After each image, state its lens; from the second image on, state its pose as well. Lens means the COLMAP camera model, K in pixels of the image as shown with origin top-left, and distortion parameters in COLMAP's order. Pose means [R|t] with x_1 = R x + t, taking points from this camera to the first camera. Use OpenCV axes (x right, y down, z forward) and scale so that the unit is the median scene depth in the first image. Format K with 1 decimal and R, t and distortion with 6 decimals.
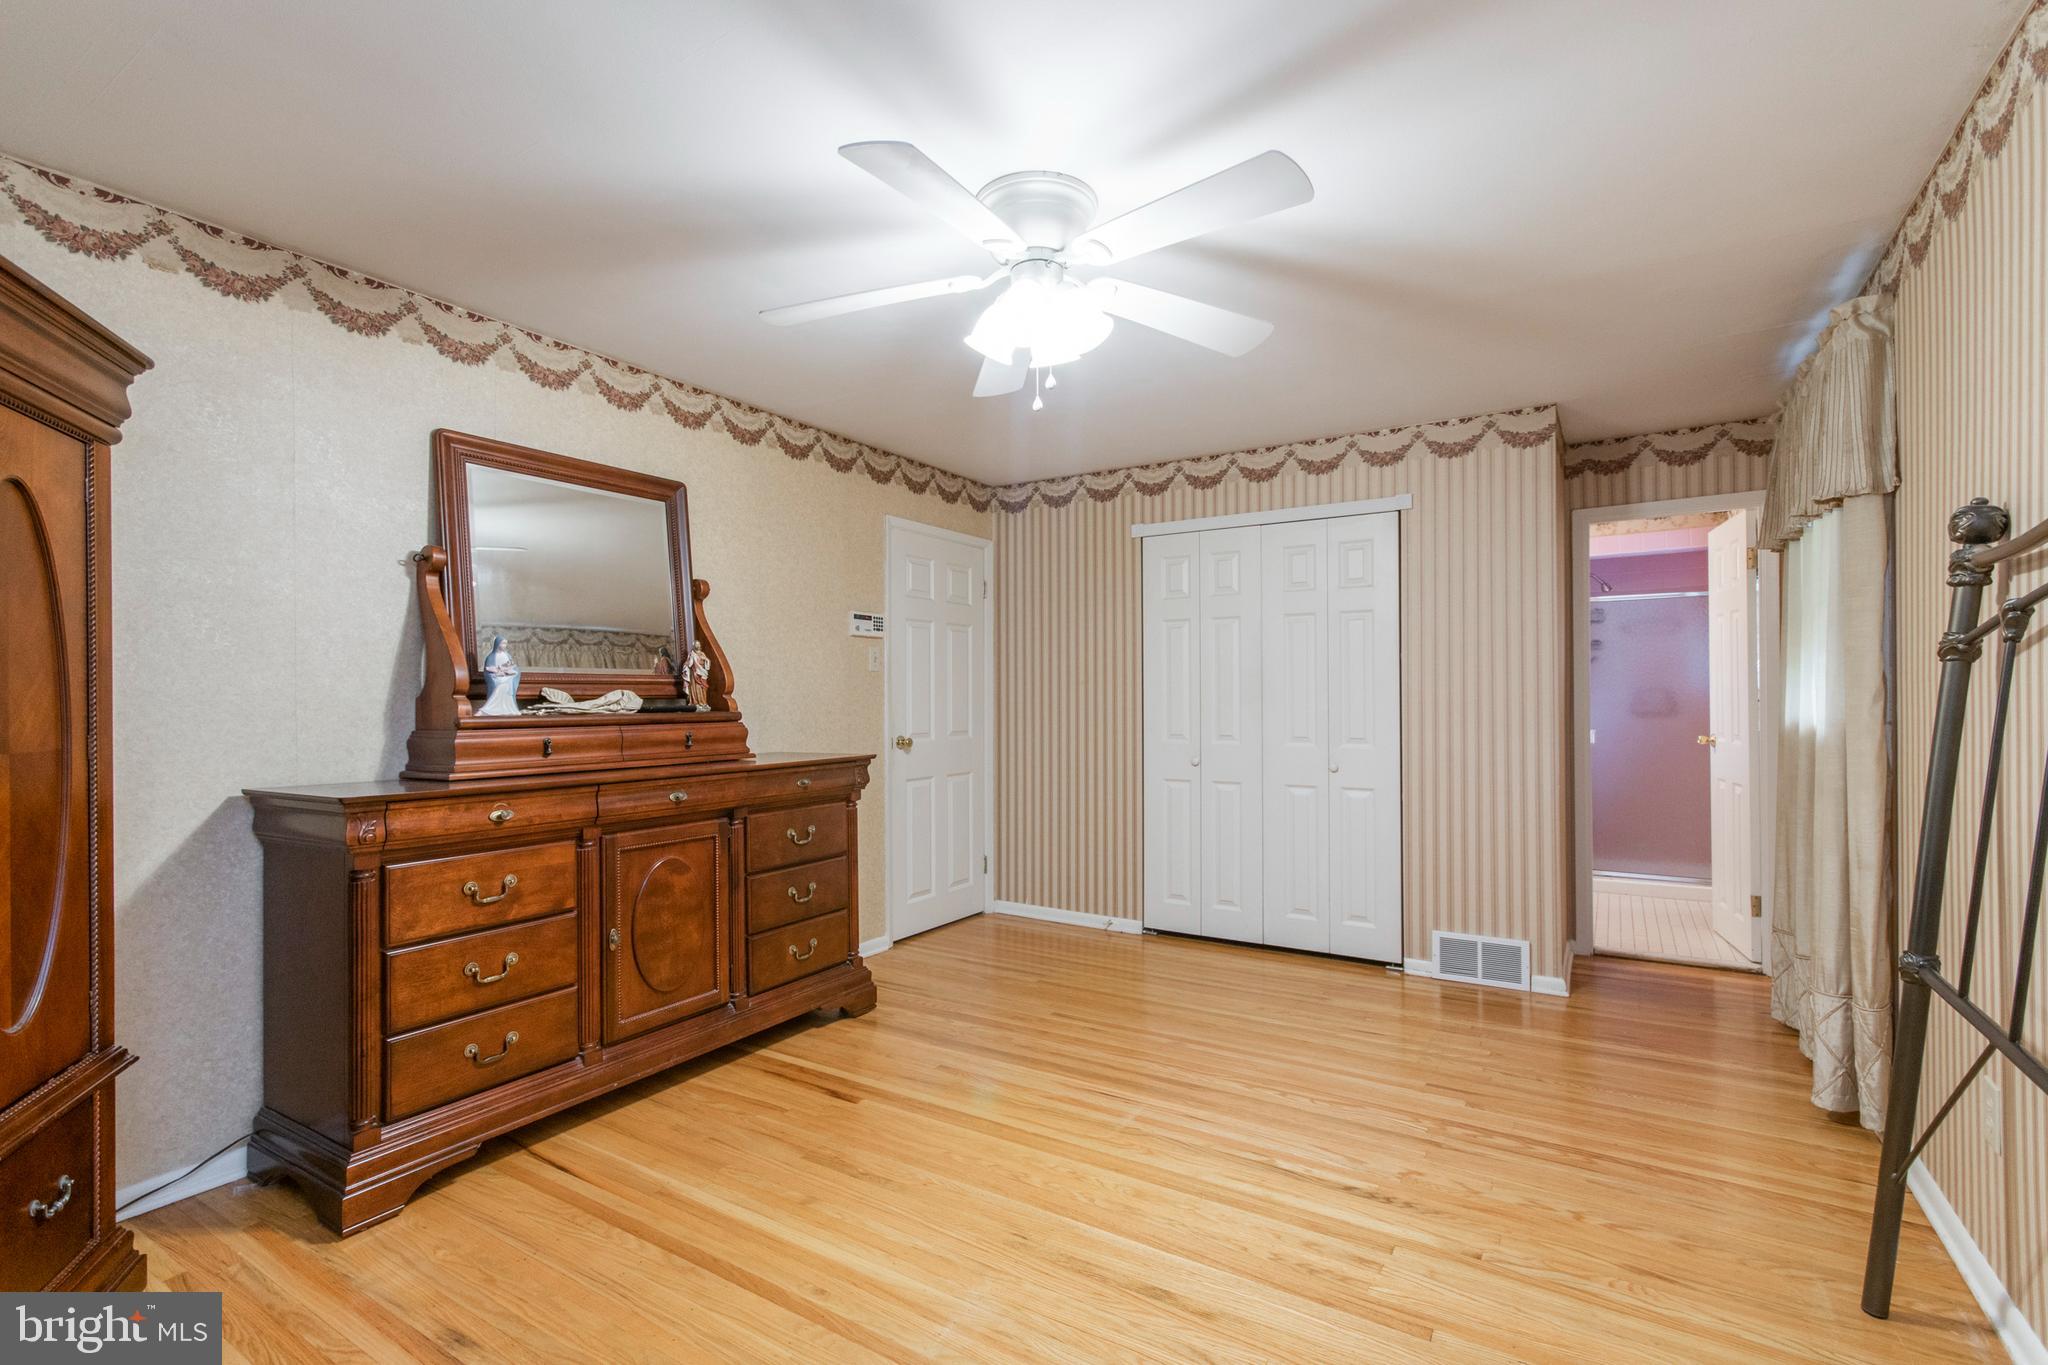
lens RADIAL K [[914.8, 0, 1031.2], [0, 914.8, 693.9], [0, 0, 1]] dist [0.000390, 0.000537]
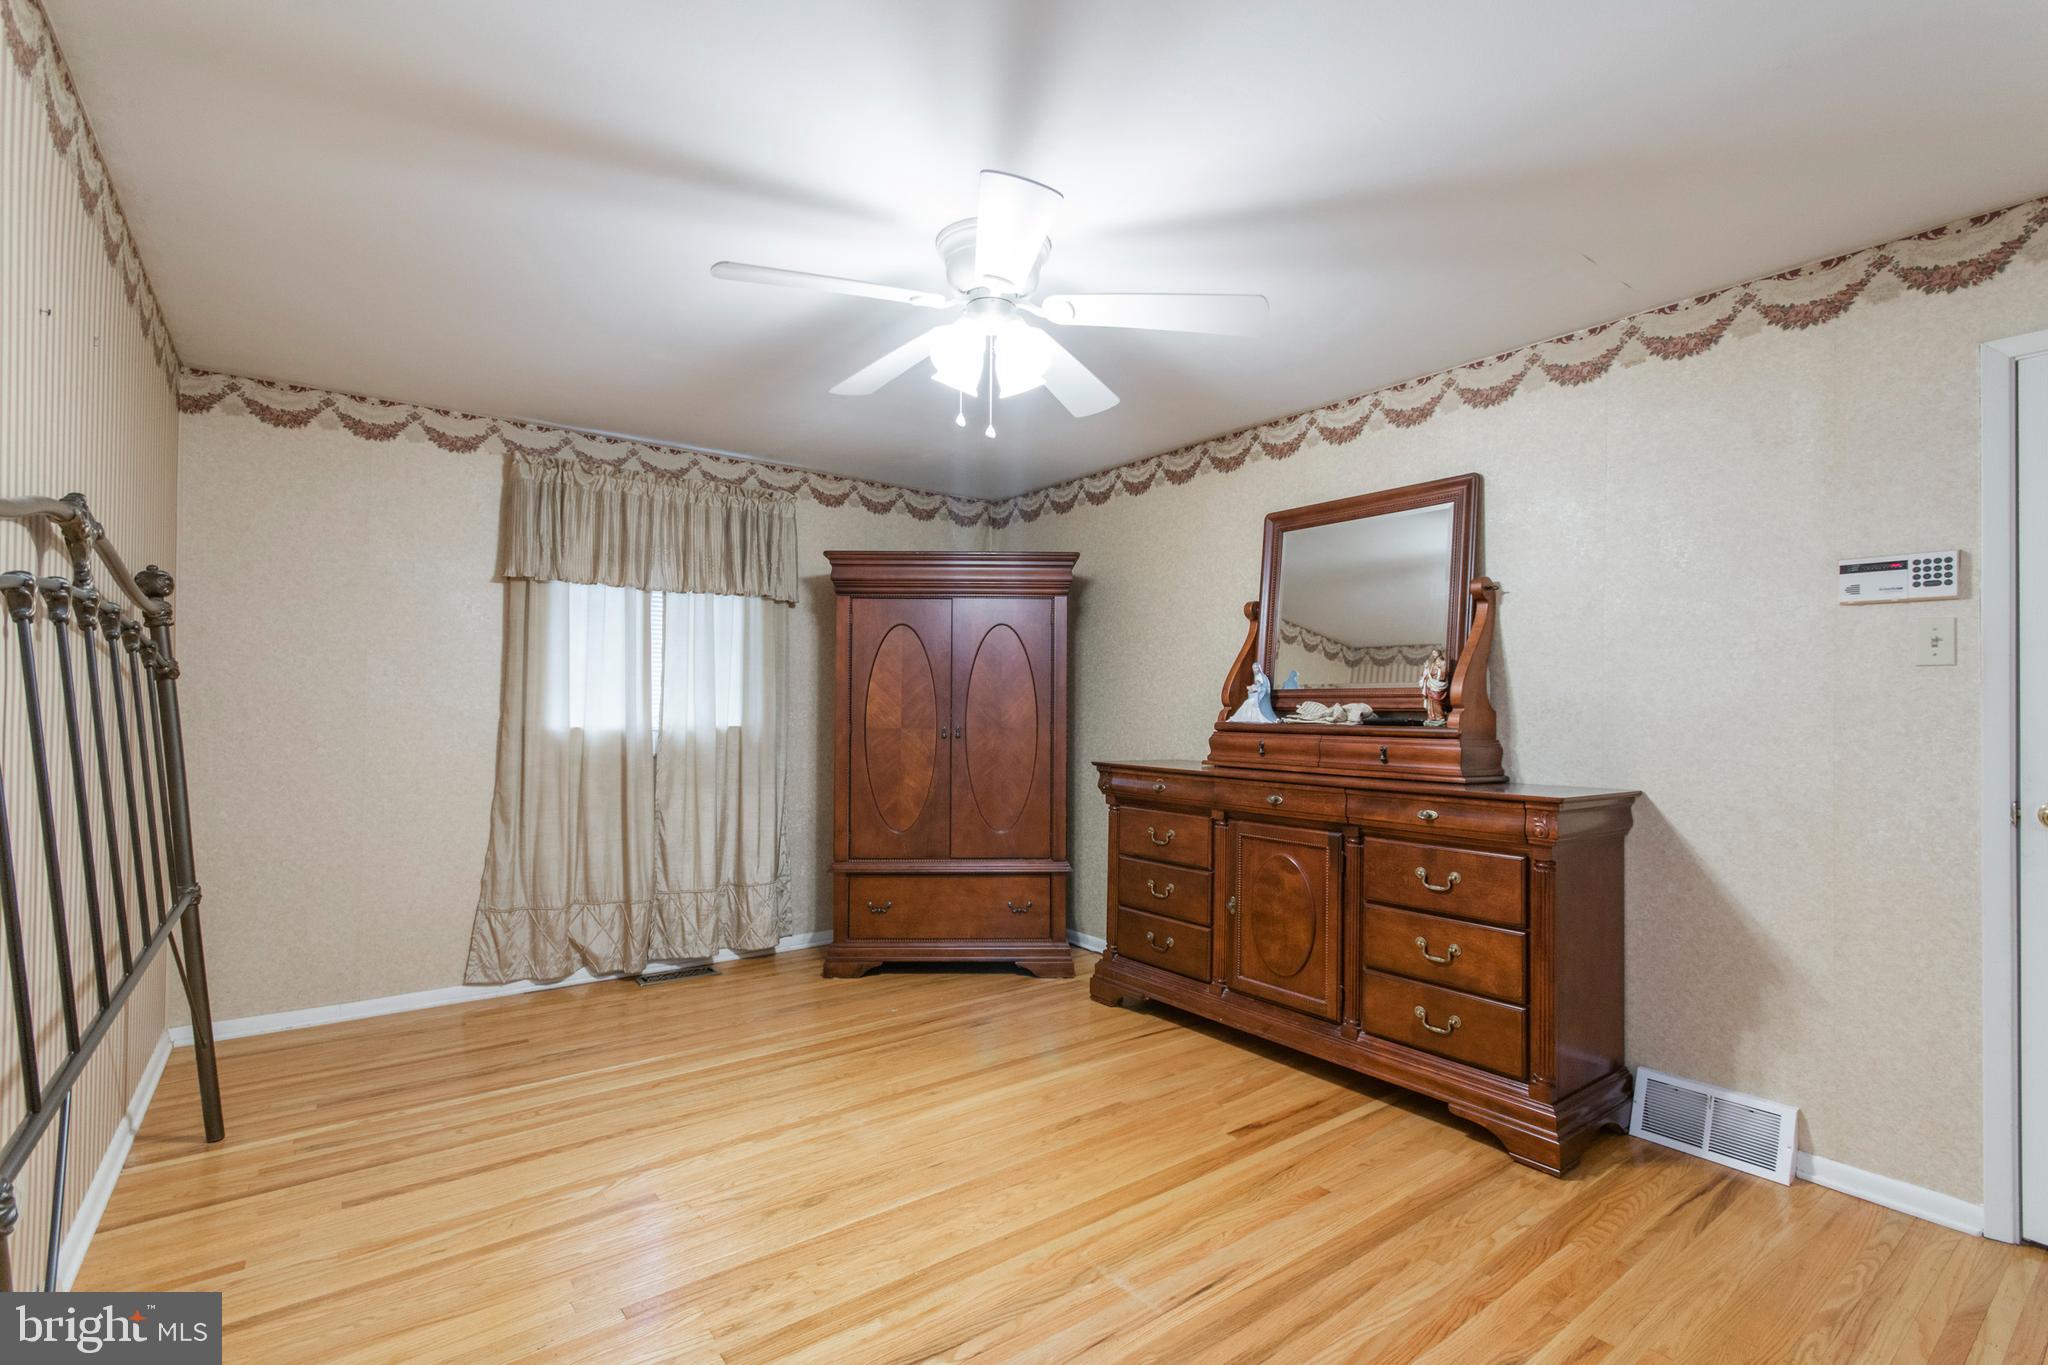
lens RADIAL K [[924.0, 0, 985.2], [0, 924.0, 693.8], [0, 0, 1]] dist [0.001466, 0.000402]
pose [[-0.371154, -0.012587, -0.928486, 0.679984], [-0.004612, 0.999921, -0.011712, -0.000598], [0.928560, -0.000065, -0.371183, 0.946030]]
